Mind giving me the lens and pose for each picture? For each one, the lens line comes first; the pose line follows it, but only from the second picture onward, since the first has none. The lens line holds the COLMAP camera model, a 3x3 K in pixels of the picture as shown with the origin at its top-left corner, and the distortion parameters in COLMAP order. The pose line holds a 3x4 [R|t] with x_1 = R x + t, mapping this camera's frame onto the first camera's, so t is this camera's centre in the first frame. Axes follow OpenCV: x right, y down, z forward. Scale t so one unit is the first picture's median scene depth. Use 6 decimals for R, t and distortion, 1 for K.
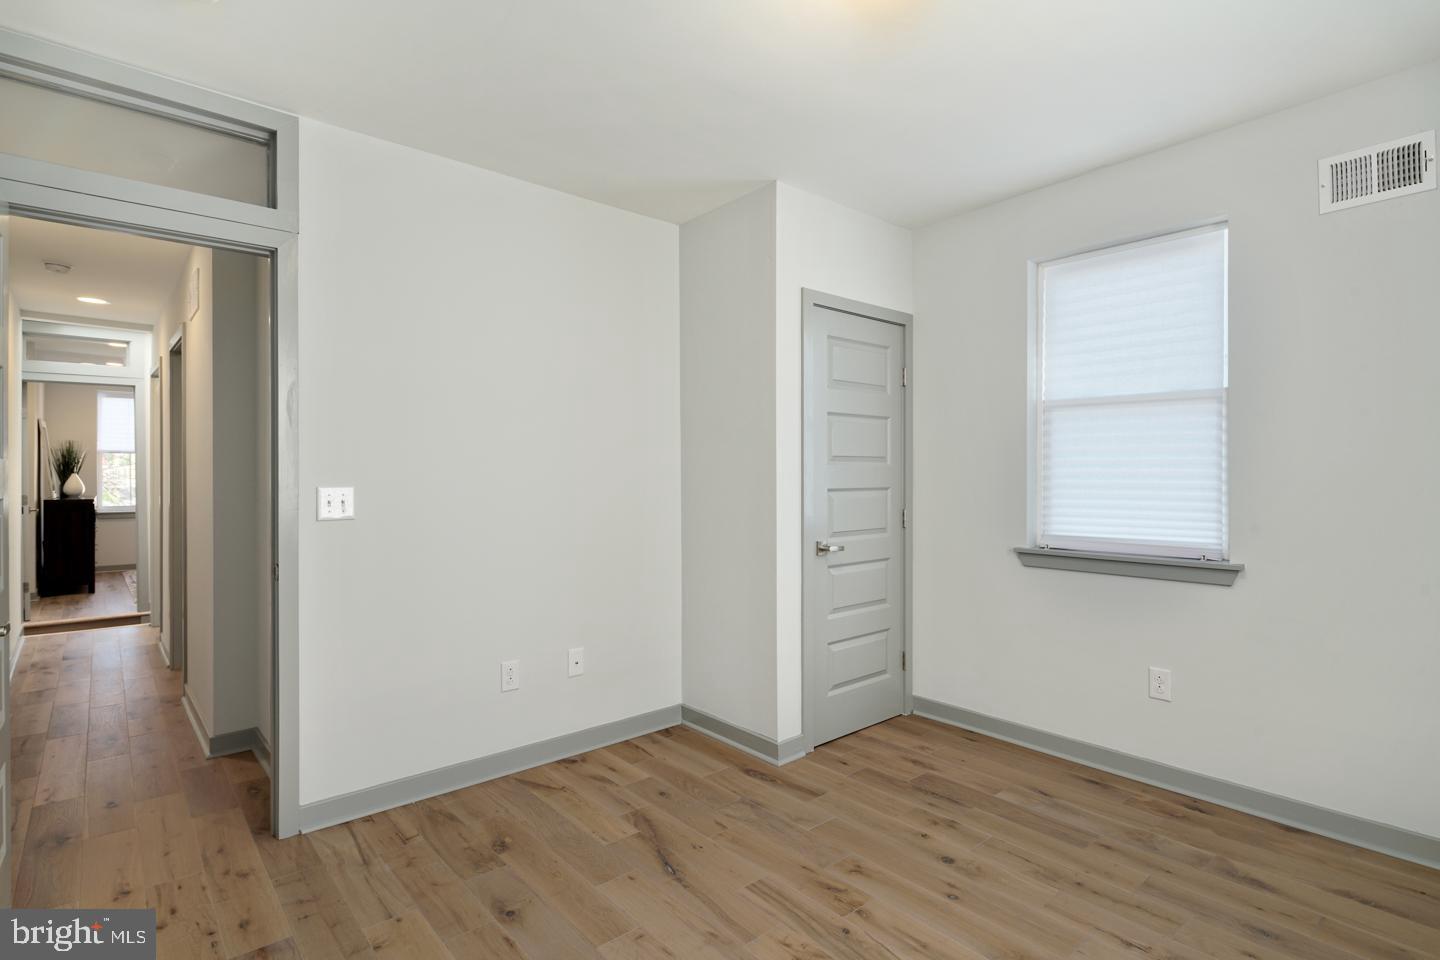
lens RADIAL K [[706.9, 0, 717.6], [0, 706.9, 474.8], [0, 0, 1]] dist [-0.000872, -0.000800]
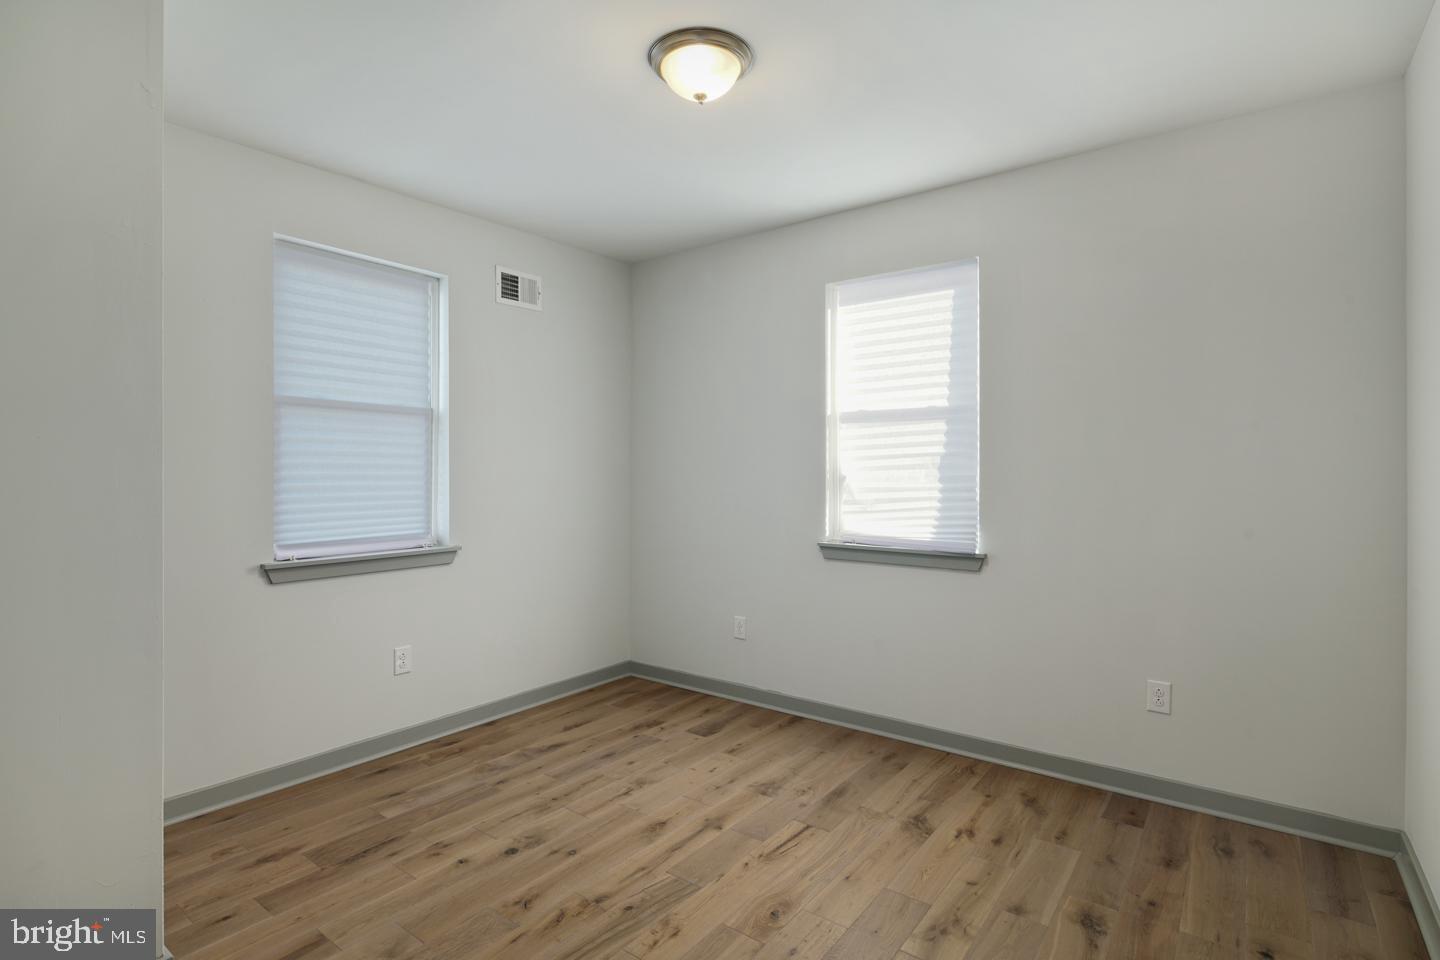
lens RADIAL K [[706.9, 0, 717.6], [0, 706.9, 474.8], [0, 0, 1]] dist [-0.000872, -0.000800]
pose [[-0.216441, -0.002793, 0.976292, -0.694584], [-0.002997, 0.999993, 0.002197, -0.010321], [-0.976291, -0.002450, -0.216448, 0.859746]]
